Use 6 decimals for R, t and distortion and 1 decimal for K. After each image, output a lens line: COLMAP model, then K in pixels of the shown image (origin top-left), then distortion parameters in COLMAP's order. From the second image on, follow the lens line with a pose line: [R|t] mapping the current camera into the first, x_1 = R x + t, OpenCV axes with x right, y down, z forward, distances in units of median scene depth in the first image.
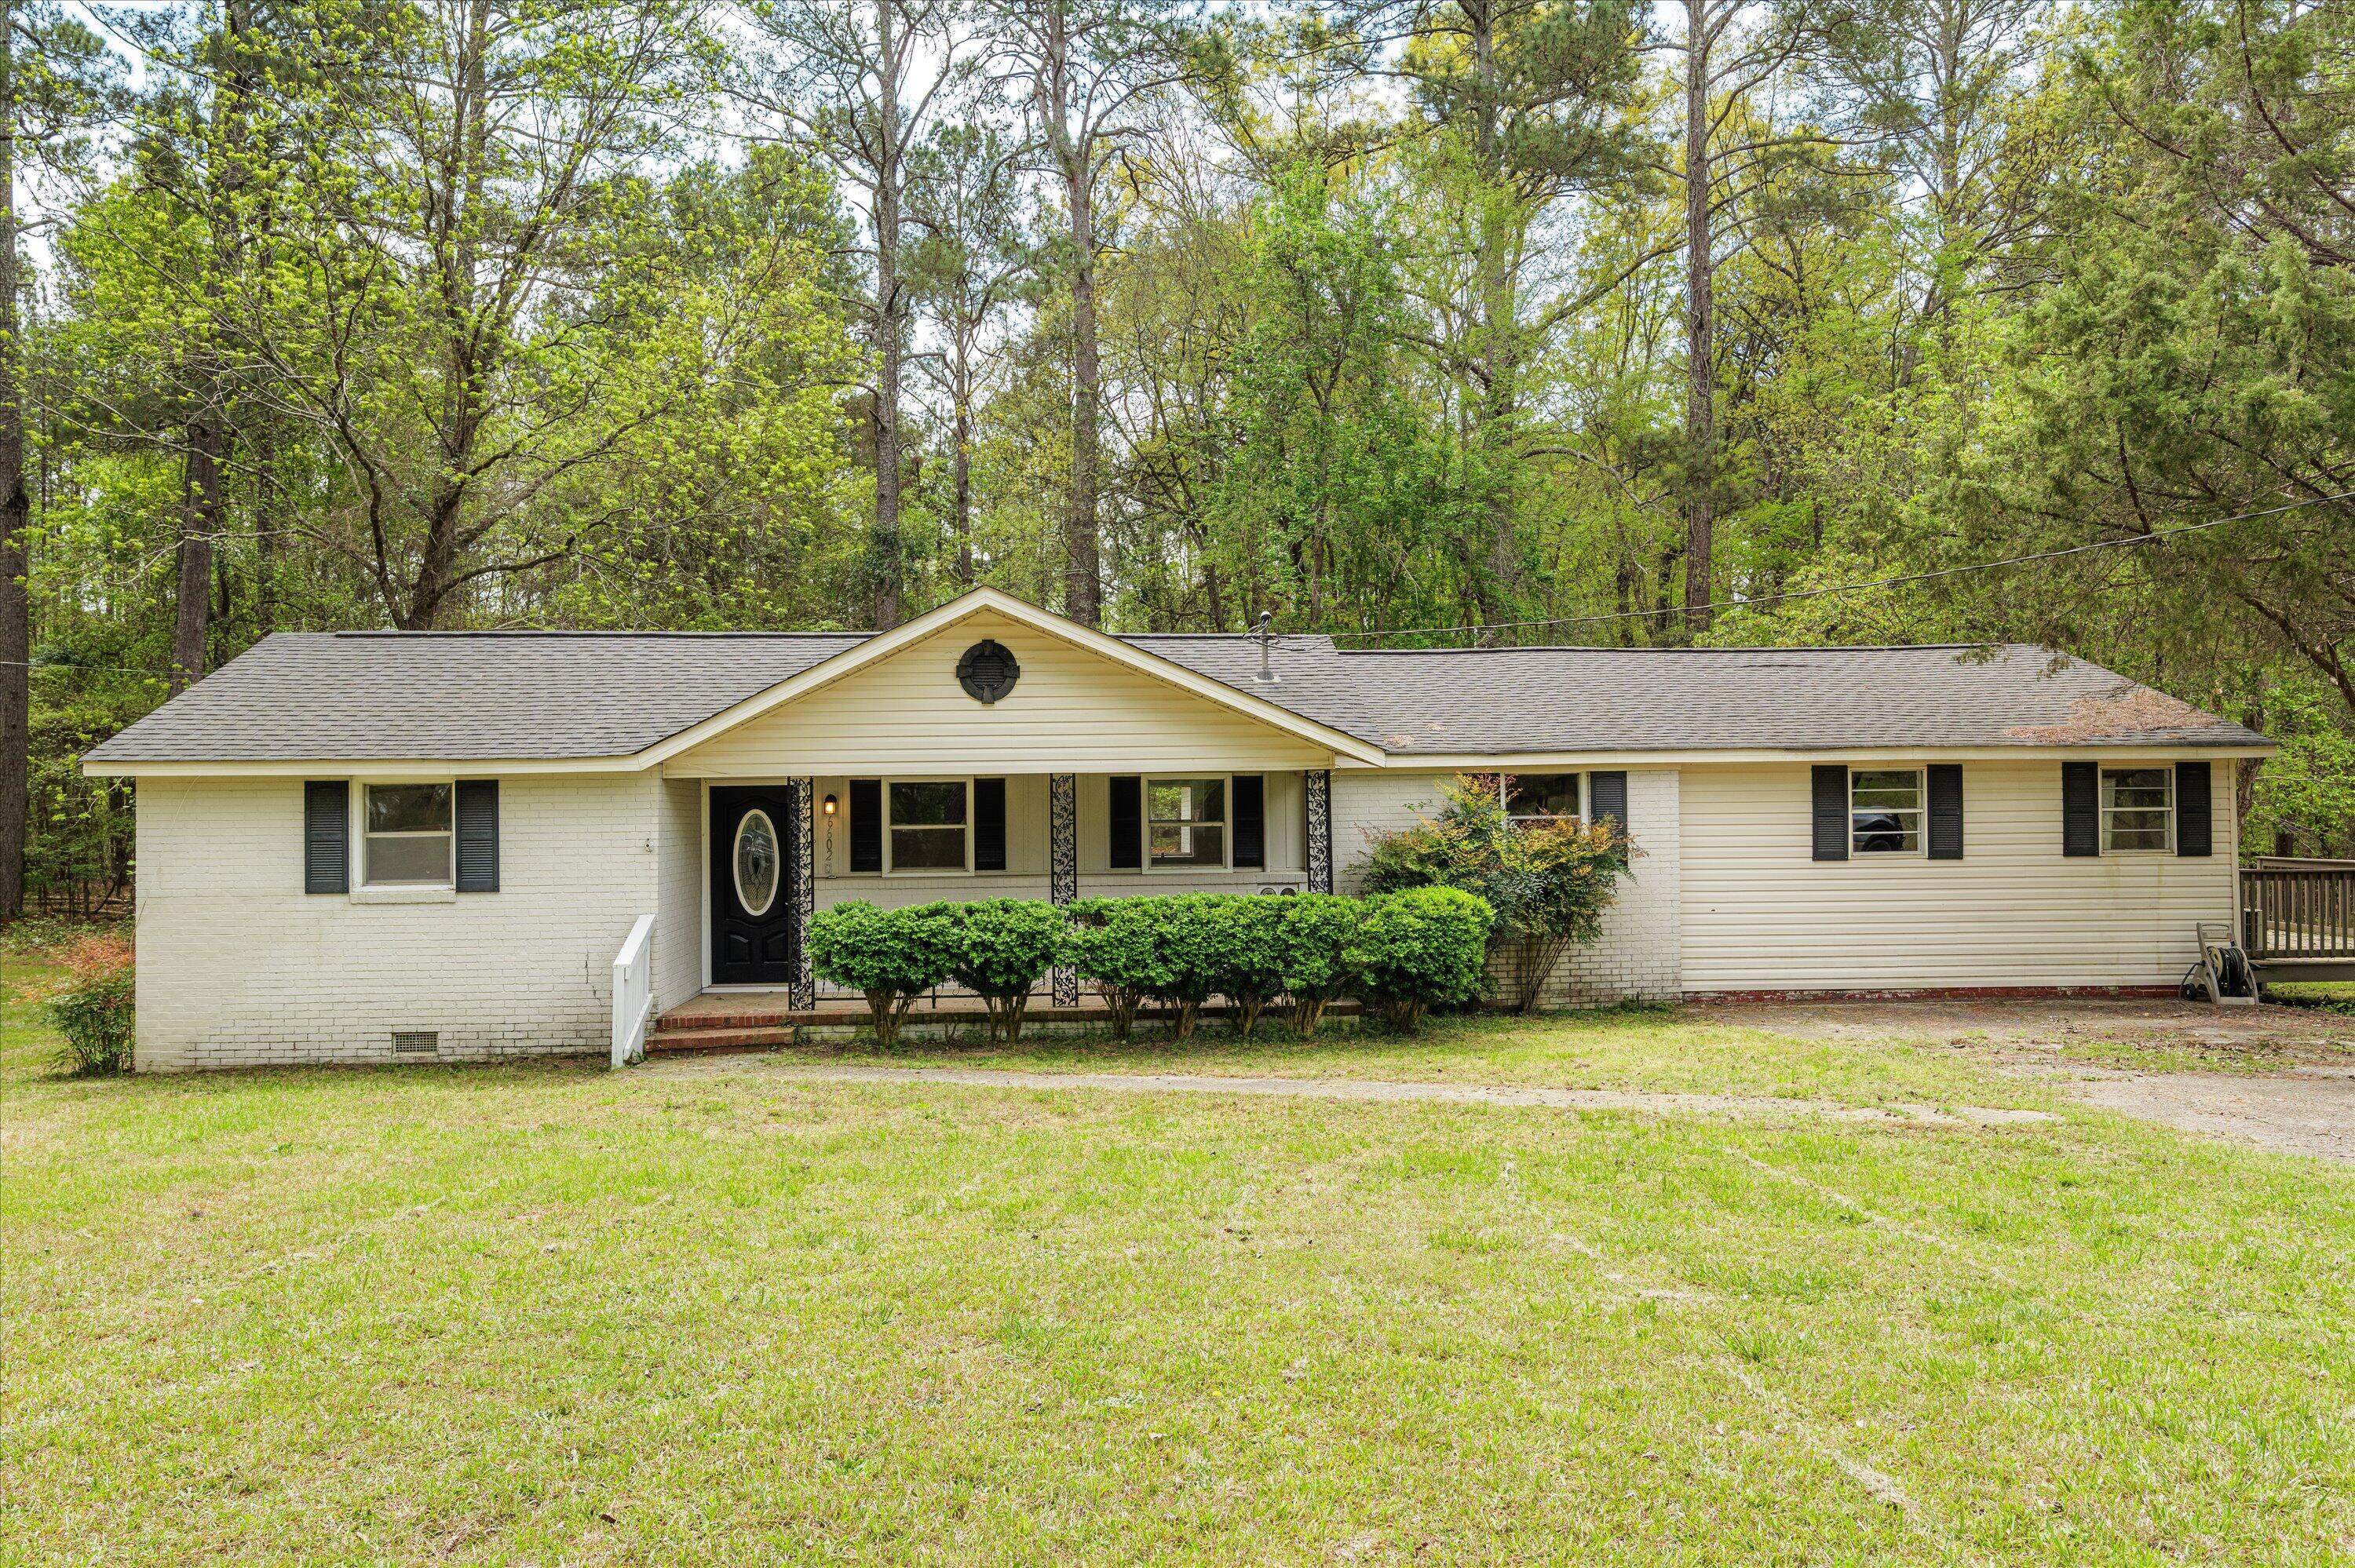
lens RADIAL K [[1852.3, 0, 1177.5], [0, 1852.3, 784.0], [0, 0, 1]] dist [0.003328, -0.000787]
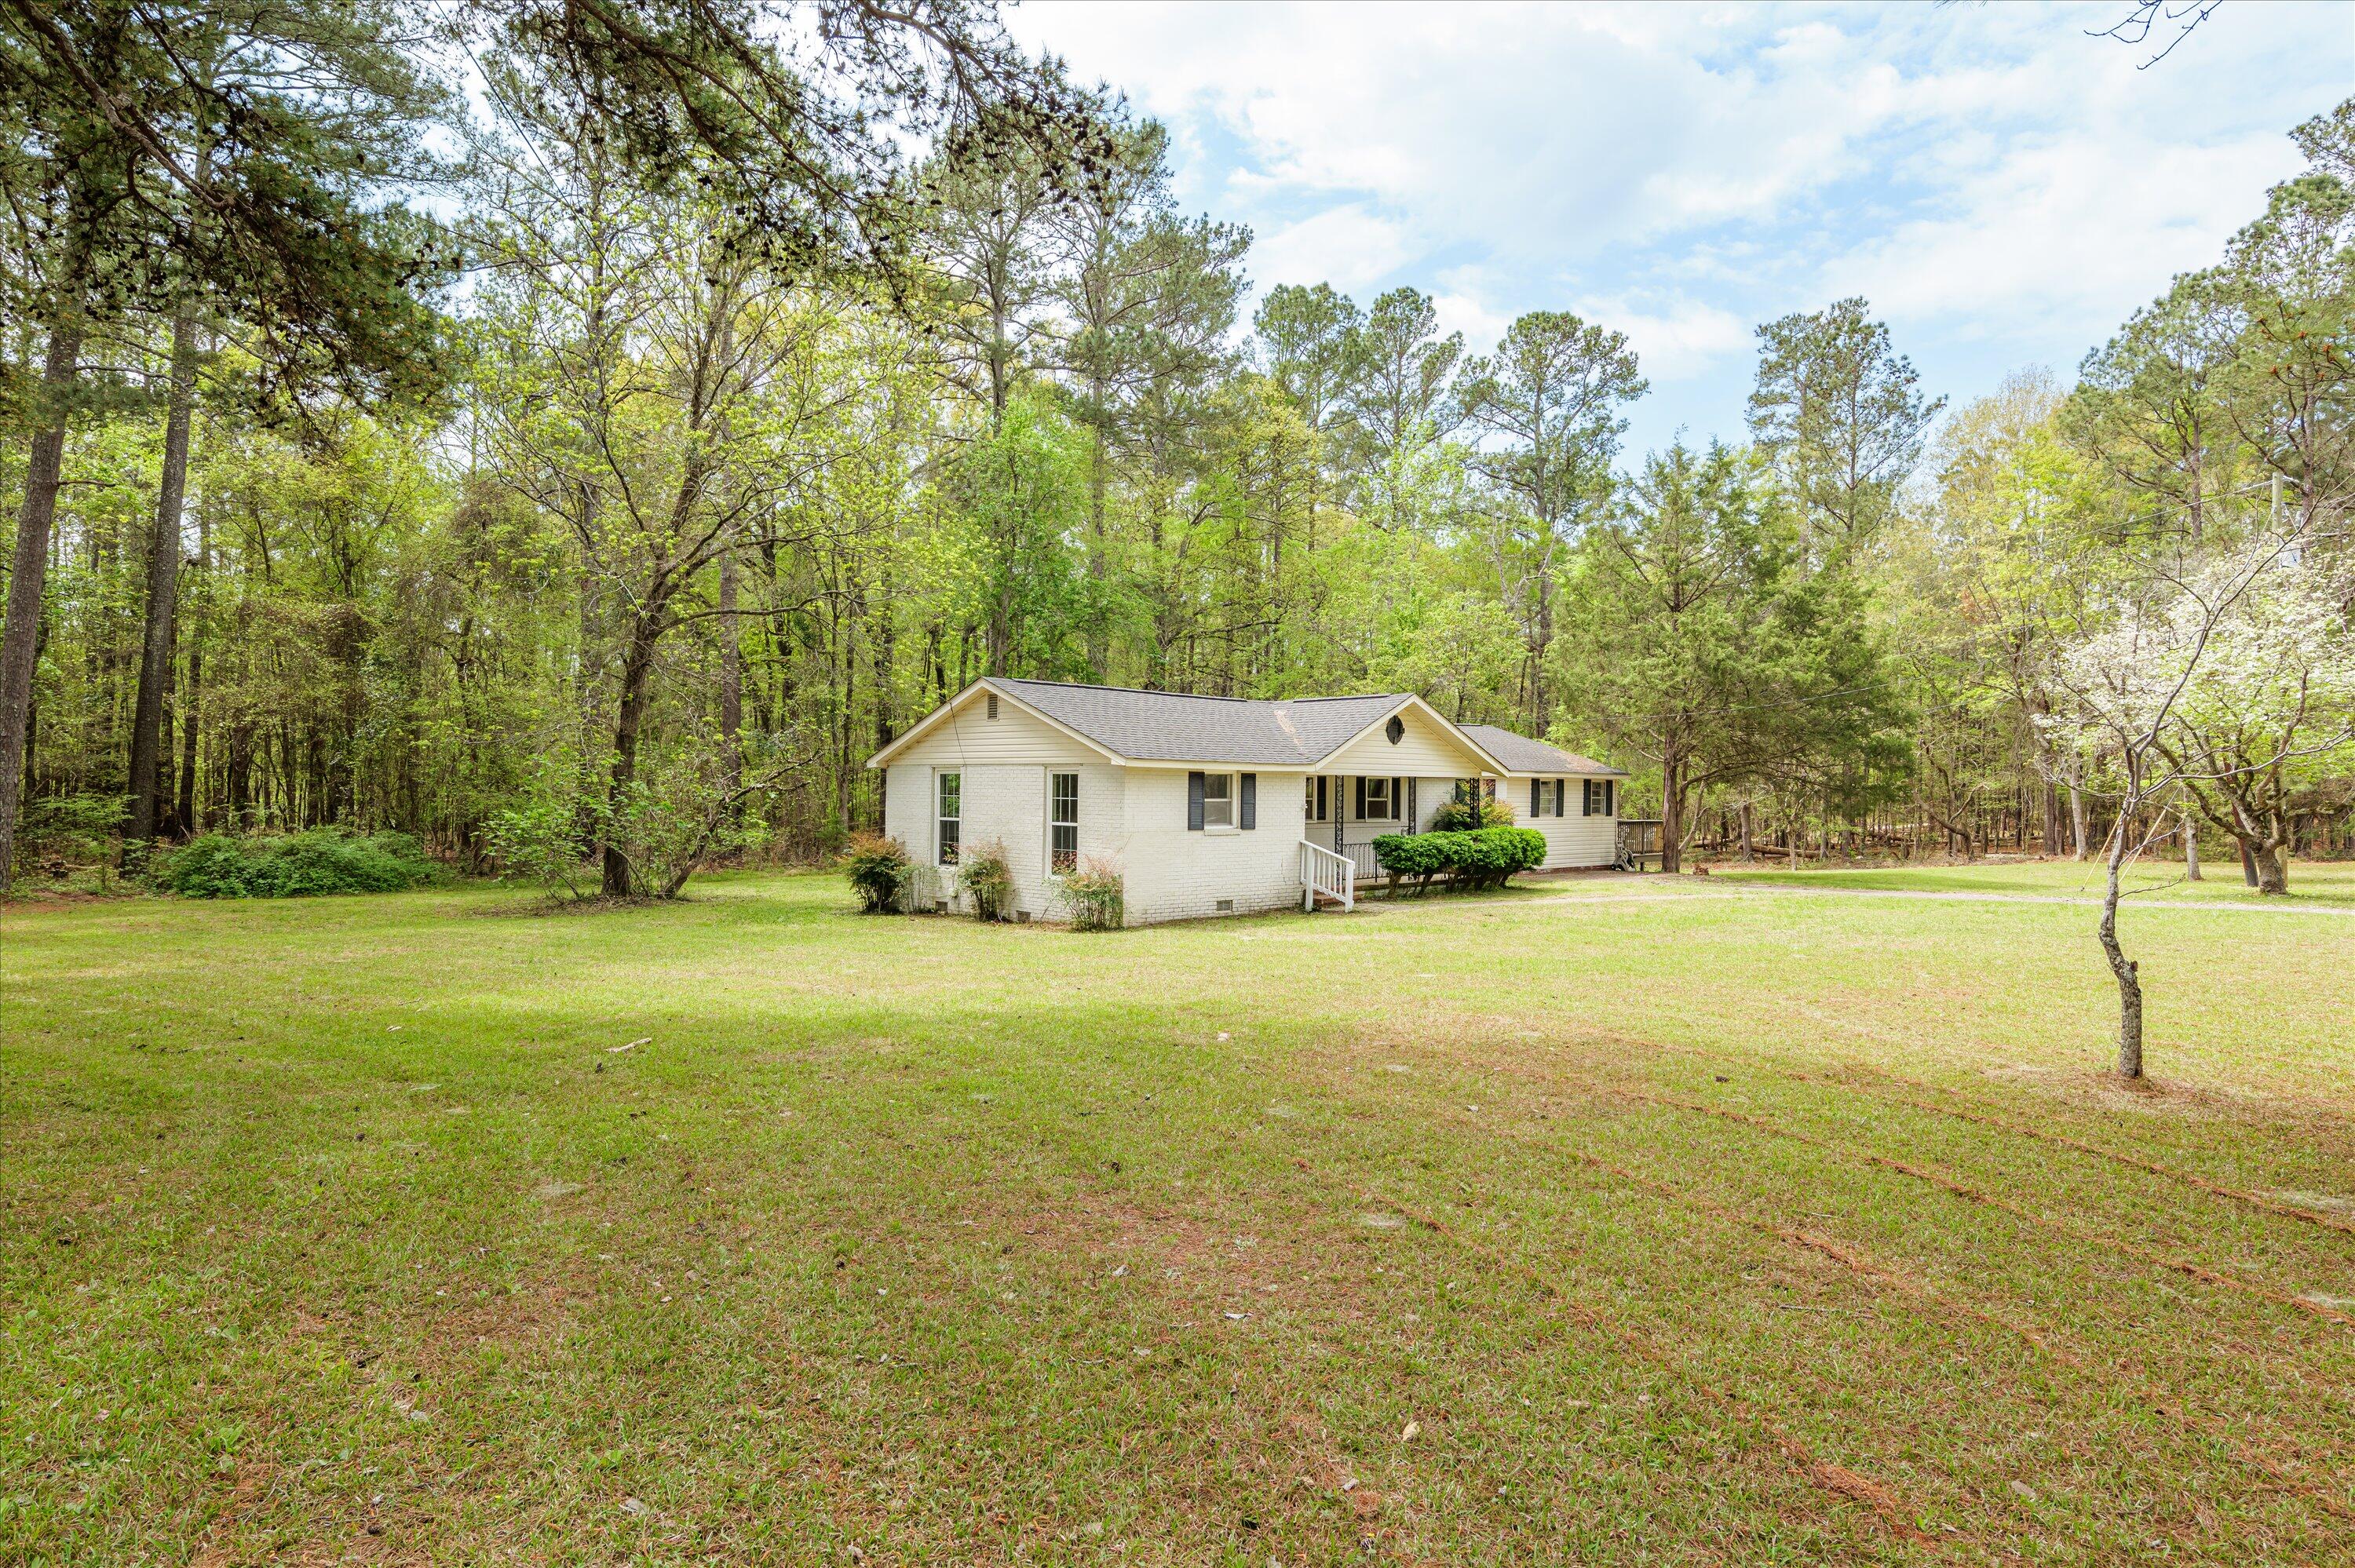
lens RADIAL K [[1358.9, 0, 1180.9], [0, 1358.9, 801.1], [0, 0, 1]] dist [0.002587, 0.001415]
pose [[0.748068, 0.012512, 0.663504, -1.240340], [-0.030549, 0.999412, 0.015596, 0.006471], [-0.662919, -0.031936, 0.748010, -0.039586]]
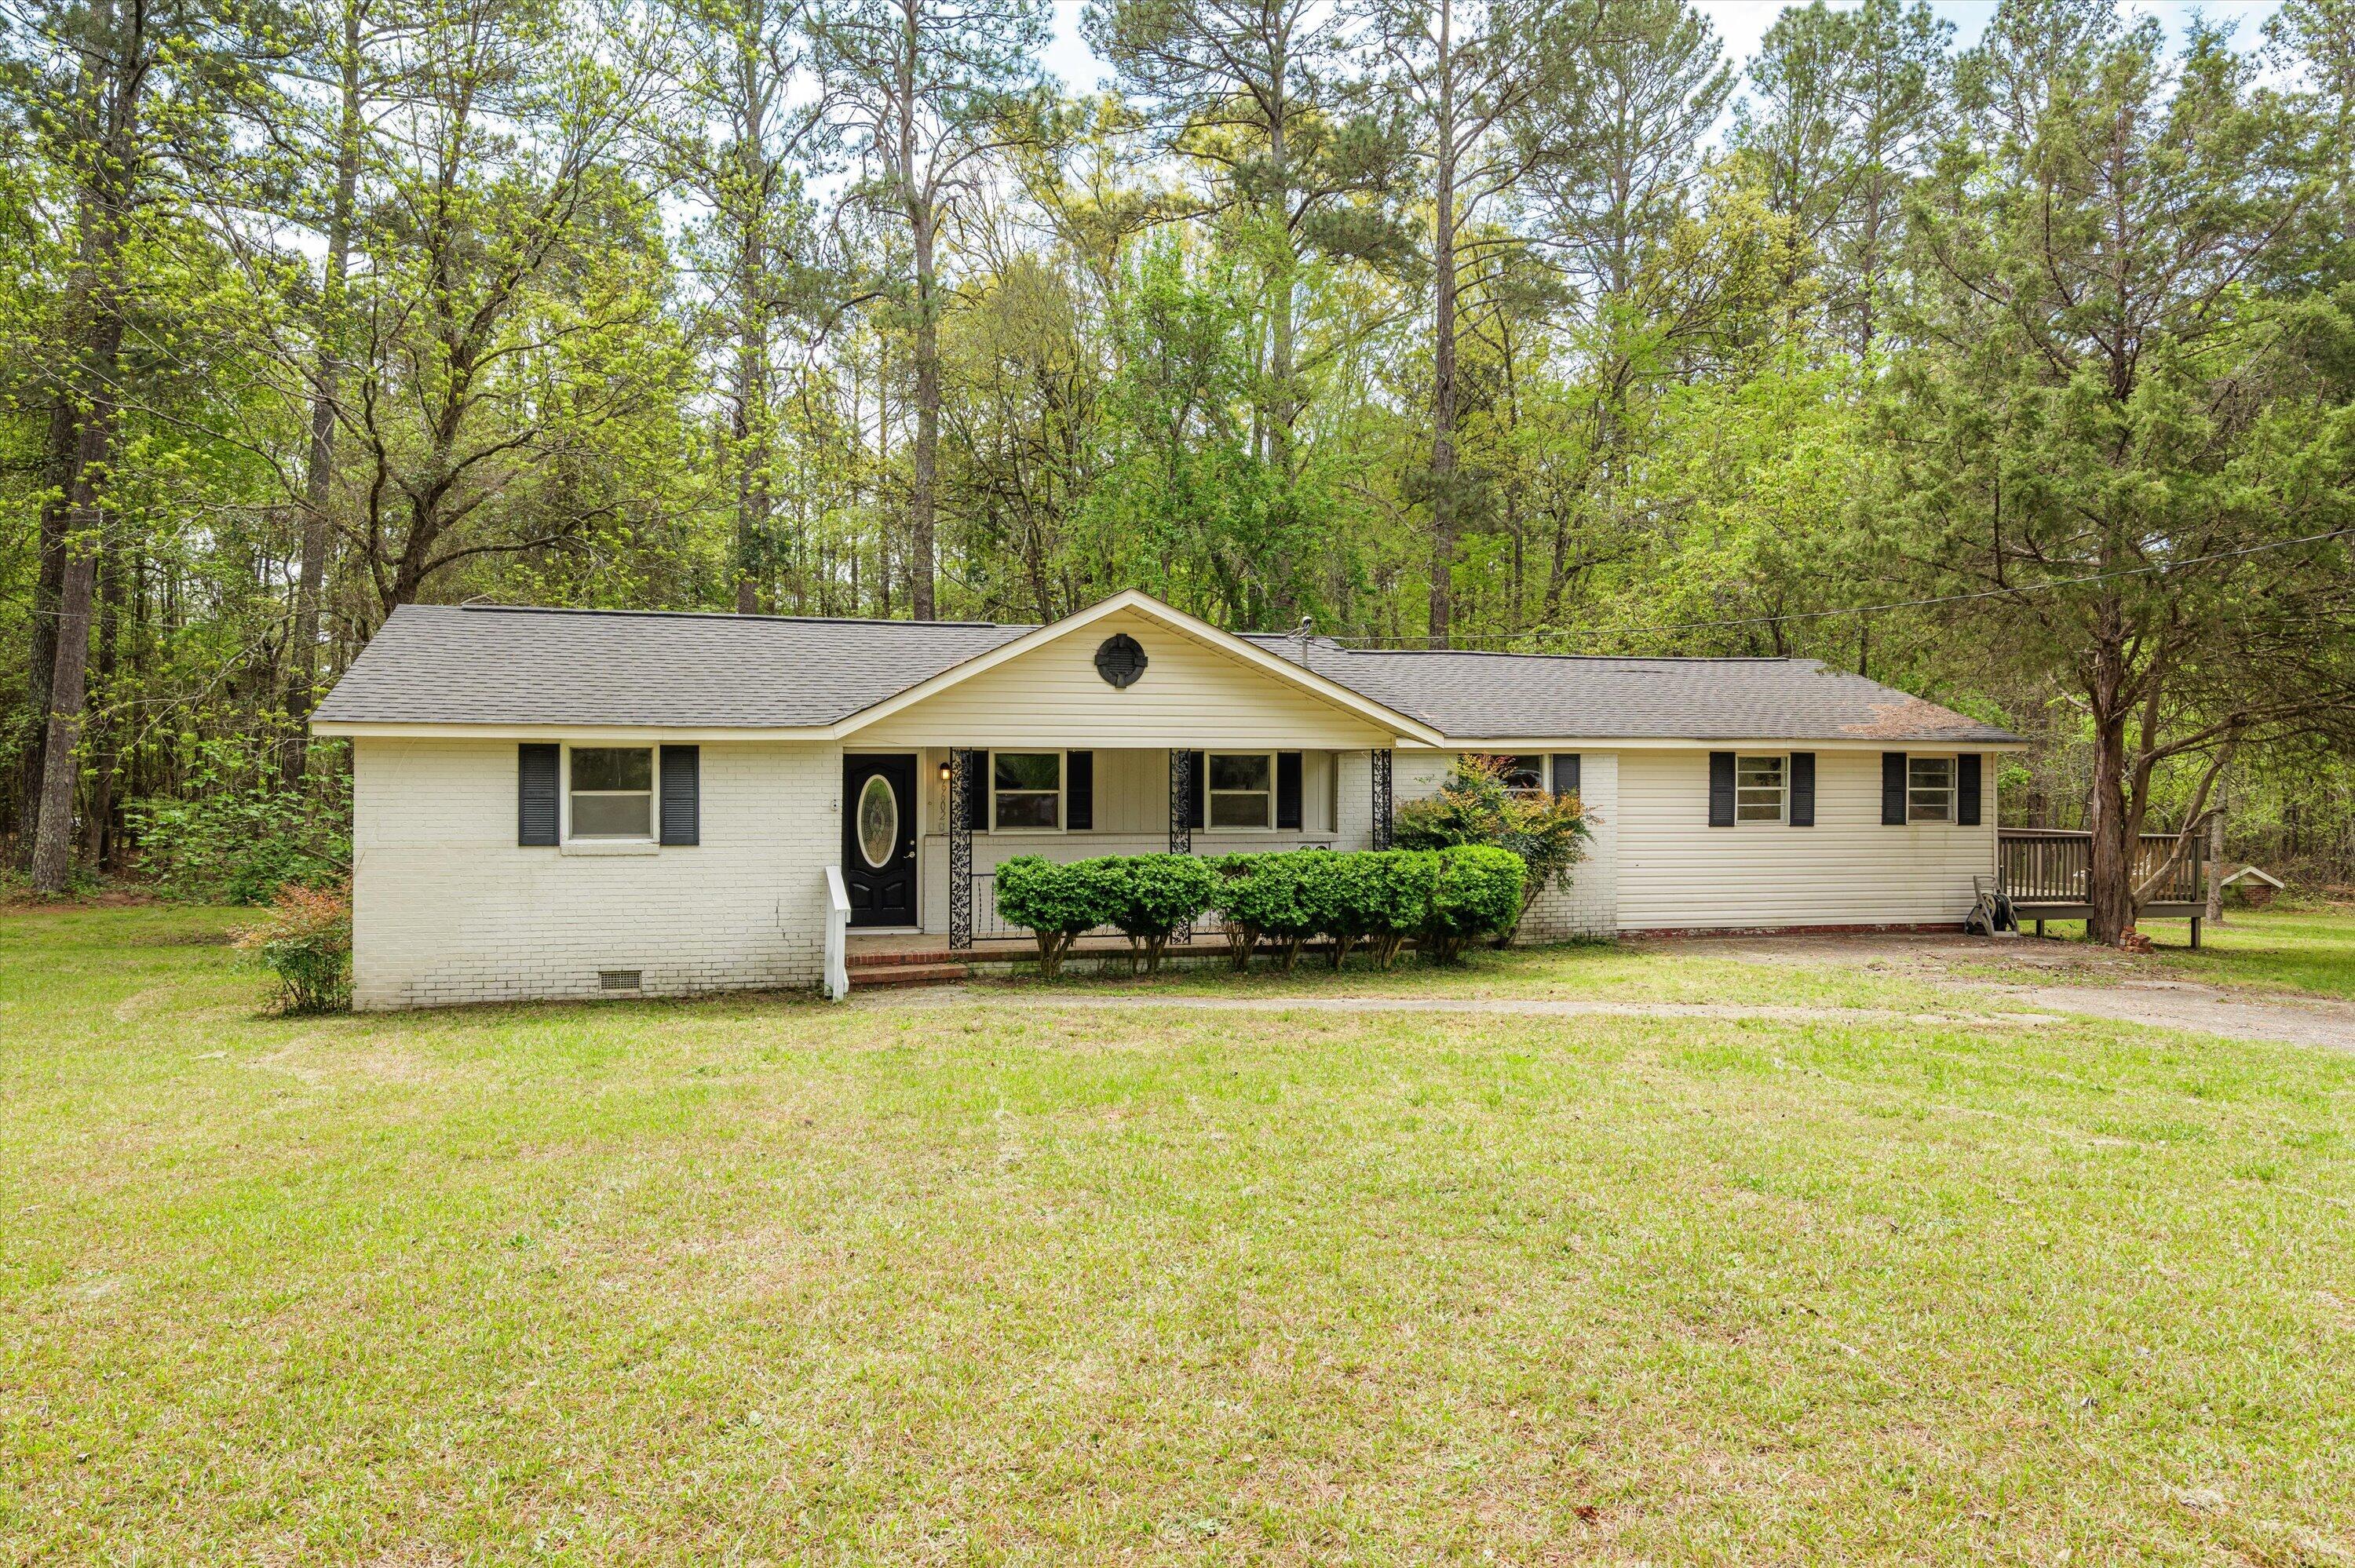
lens RADIAL K [[1607.1, 0, 1177.5], [0, 1607.1, 784.0], [0, 0, 1]] dist [0.003503, 0.003176]
pose [[0.979283, 0.012910, 0.202084, -0.247468], [-0.016225, 0.999759, 0.014758, 0.001780], [-0.201845, -0.017731, 0.979257, -0.008724]]
